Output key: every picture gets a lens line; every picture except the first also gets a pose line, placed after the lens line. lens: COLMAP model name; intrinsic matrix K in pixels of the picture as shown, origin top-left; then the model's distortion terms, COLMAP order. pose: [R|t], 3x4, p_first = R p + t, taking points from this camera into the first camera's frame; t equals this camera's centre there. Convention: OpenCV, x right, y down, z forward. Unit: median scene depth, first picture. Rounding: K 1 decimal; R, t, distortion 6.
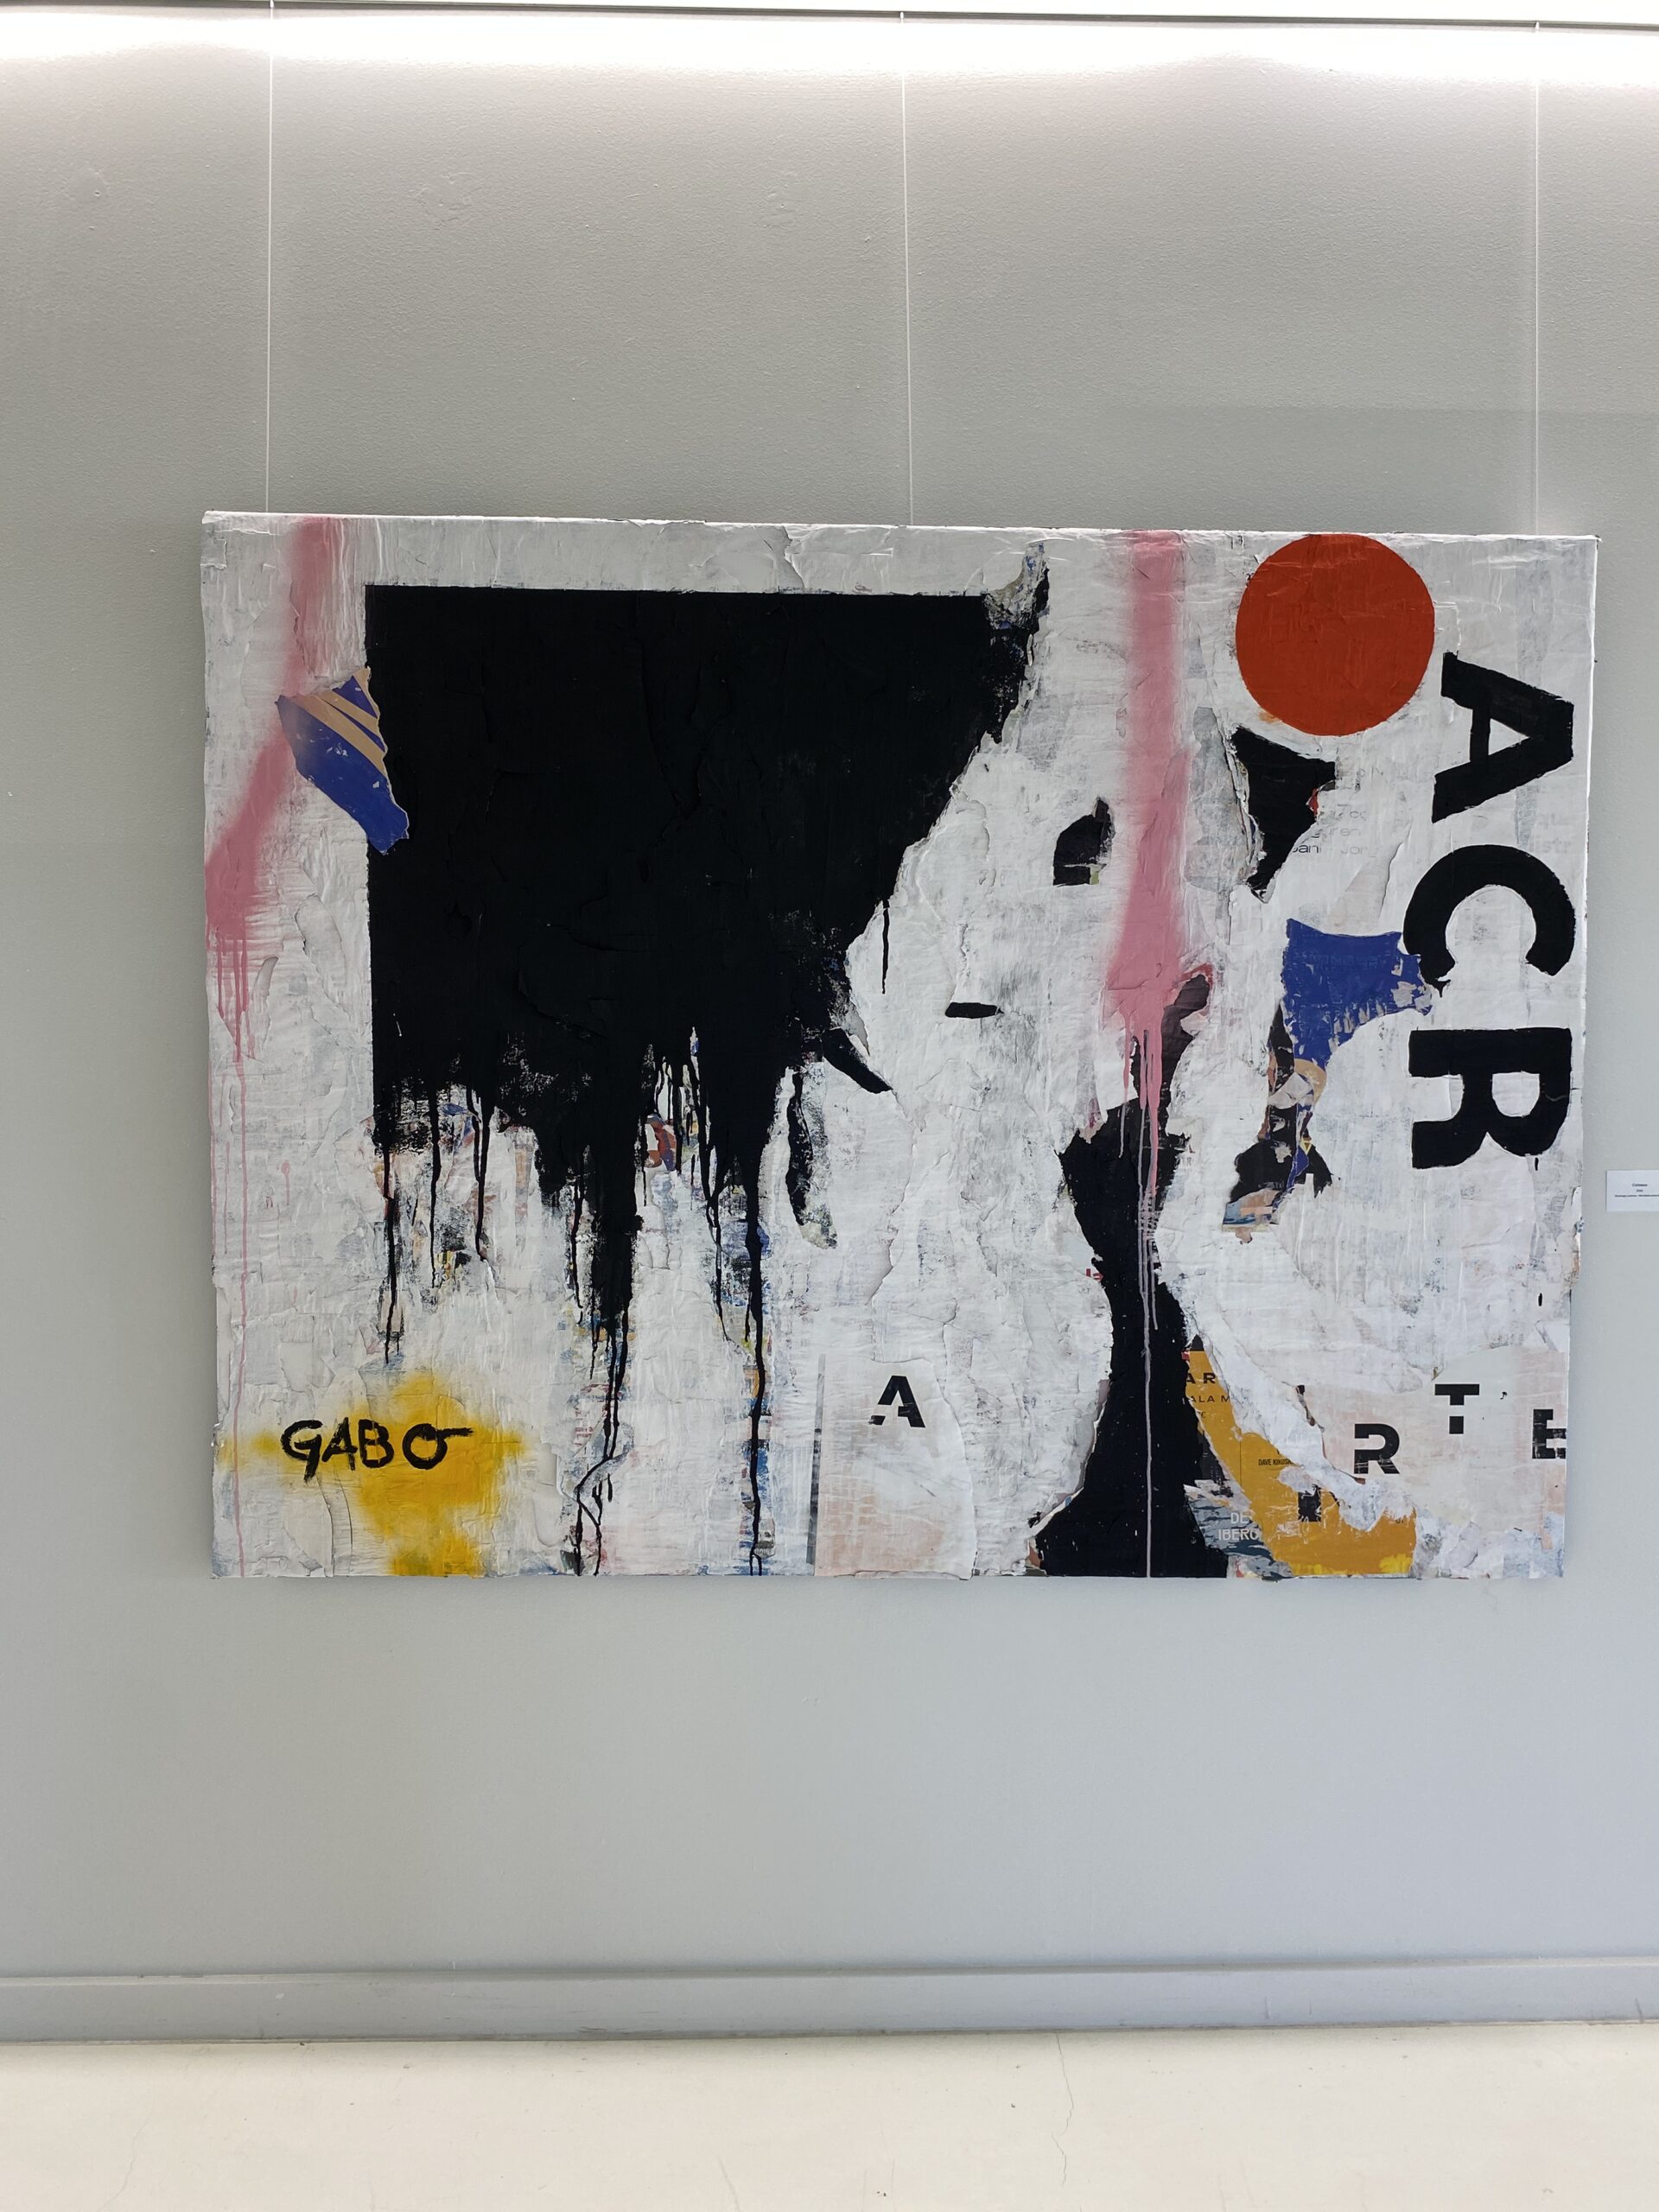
lens RADIAL K [[1729.2, 0, 829.5], [0, 1729.2, 1106.0], [0, 0, 1]] dist [0.005069, -0.009001]
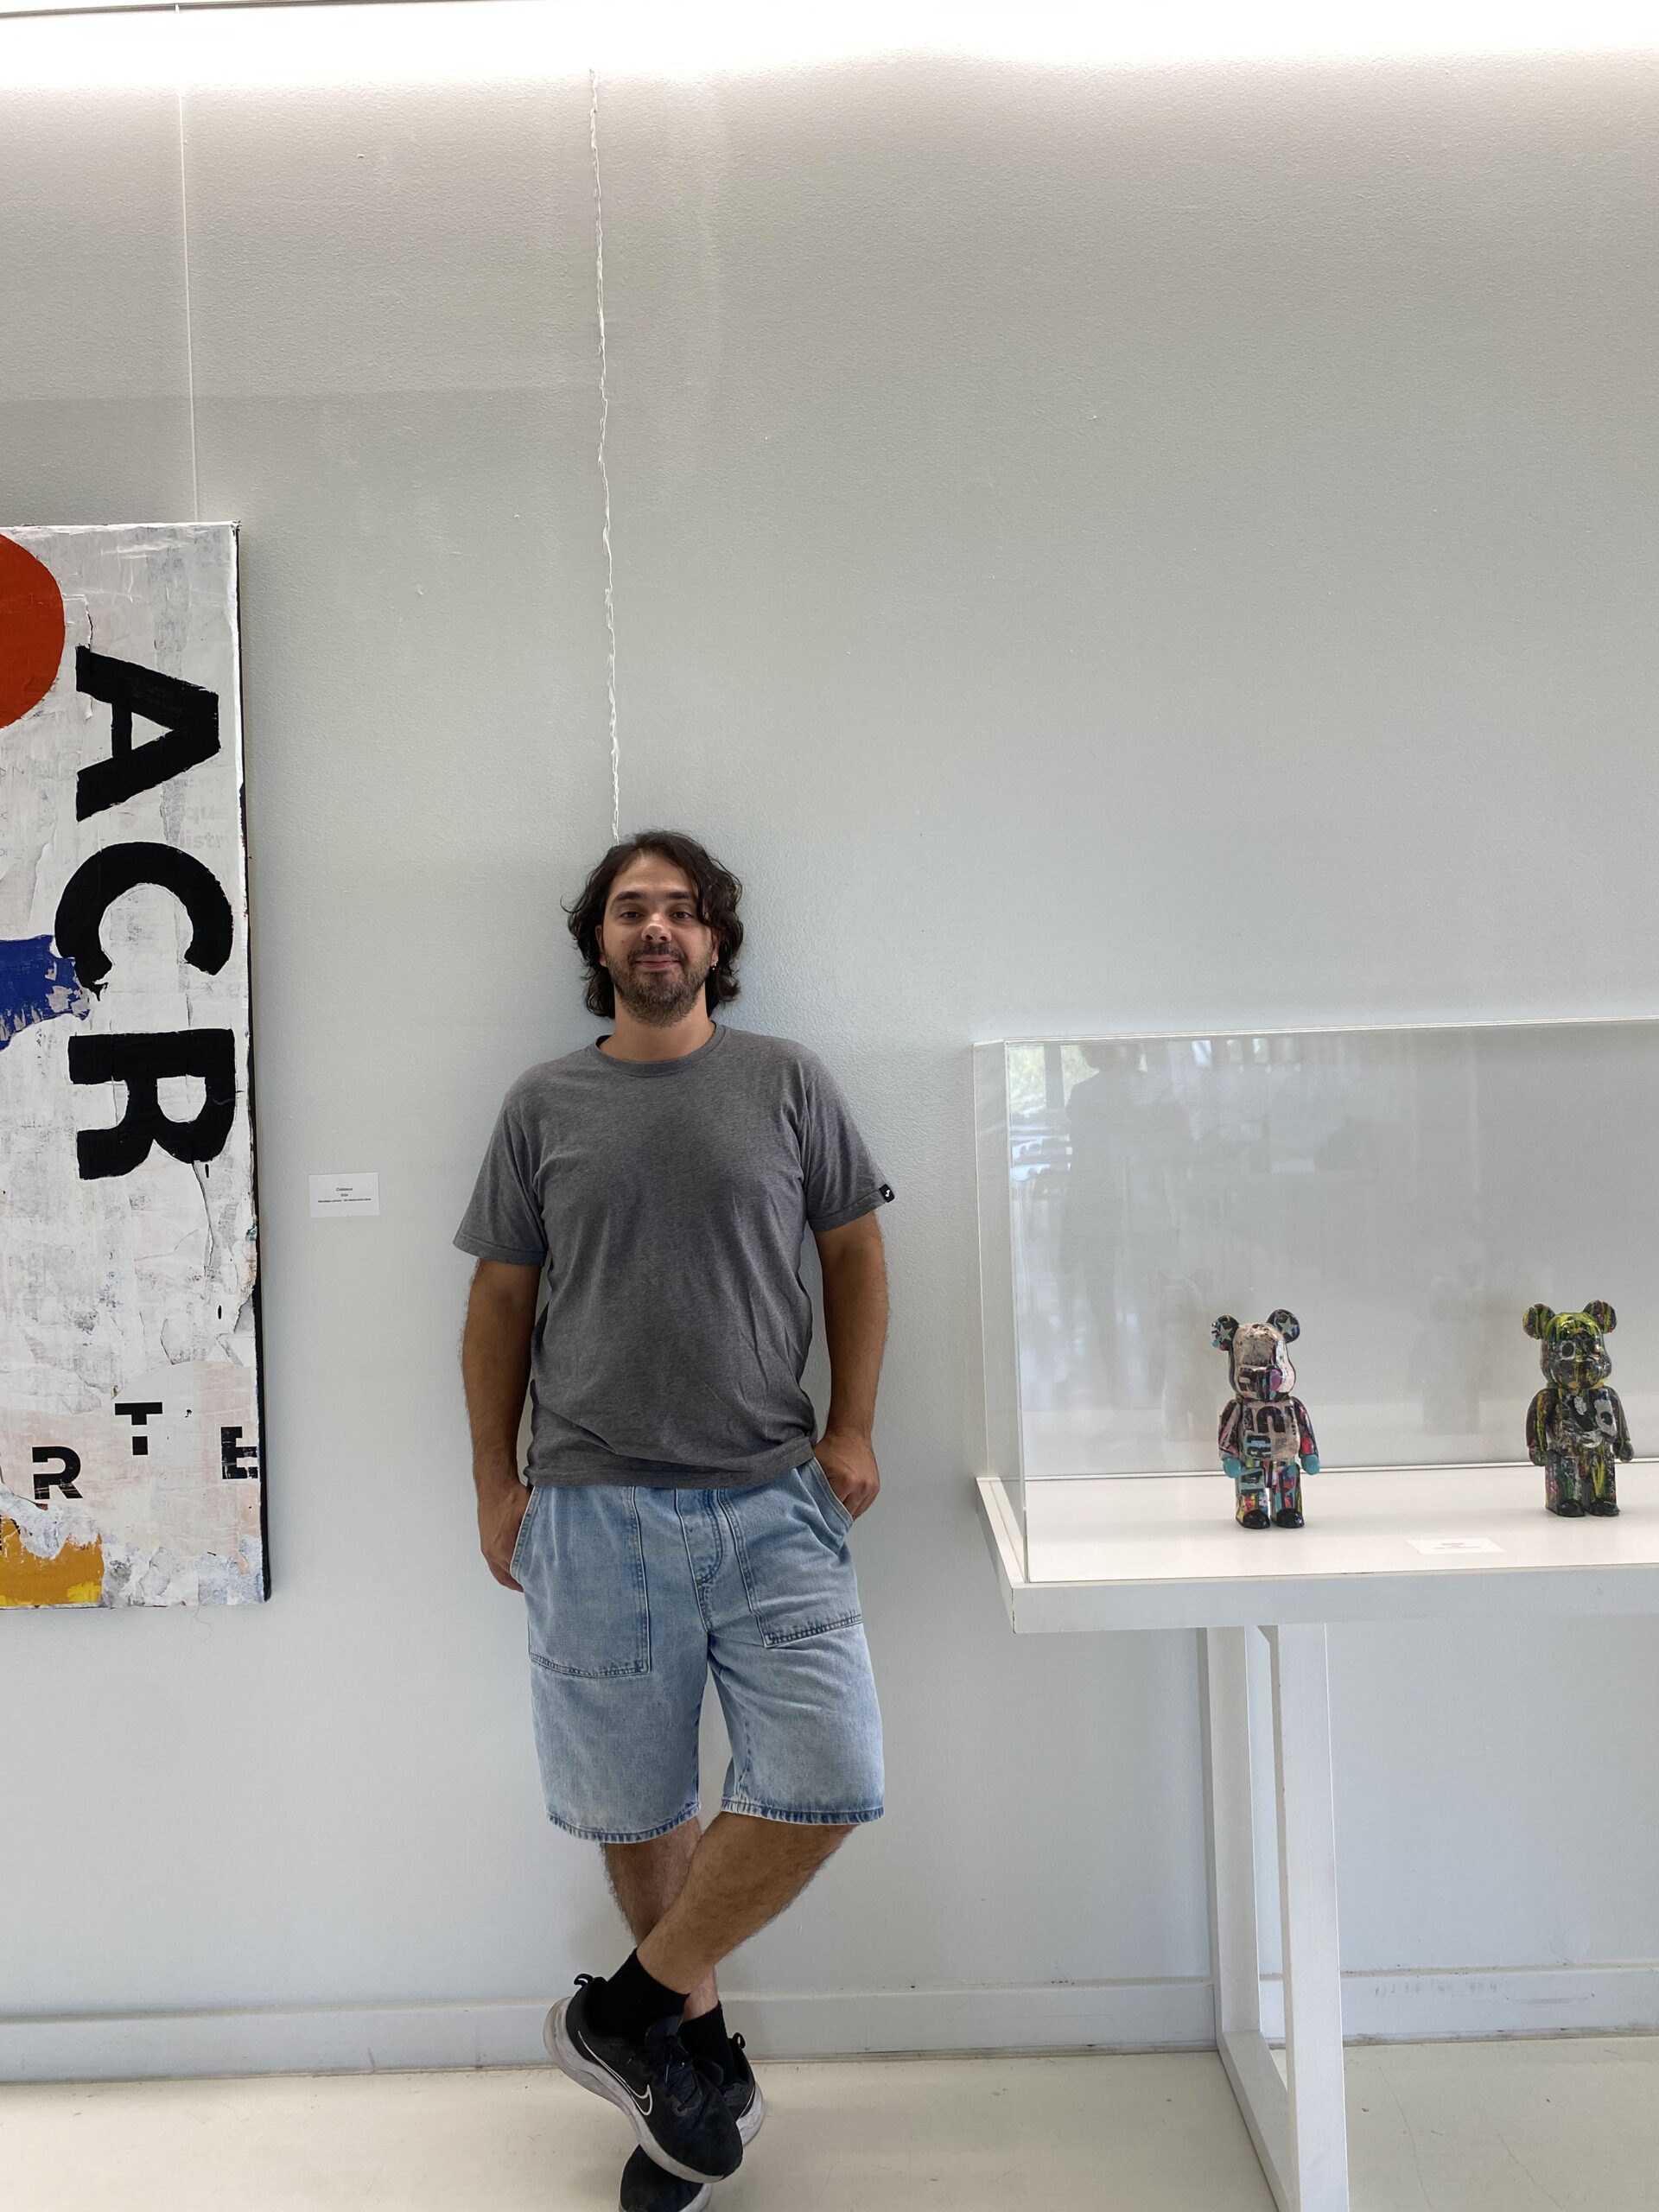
lens RADIAL K [[1659.1, 0, 829.5], [0, 1659.1, 1106.0], [0, 0, 1]] dist [0.002730, -0.001897]
pose [[0.999189, -0.030337, -0.026475, 0.780971], [0.029613, 0.999187, -0.027340, 0.033013], [0.027283, 0.026534, 0.999276, 0.086559]]
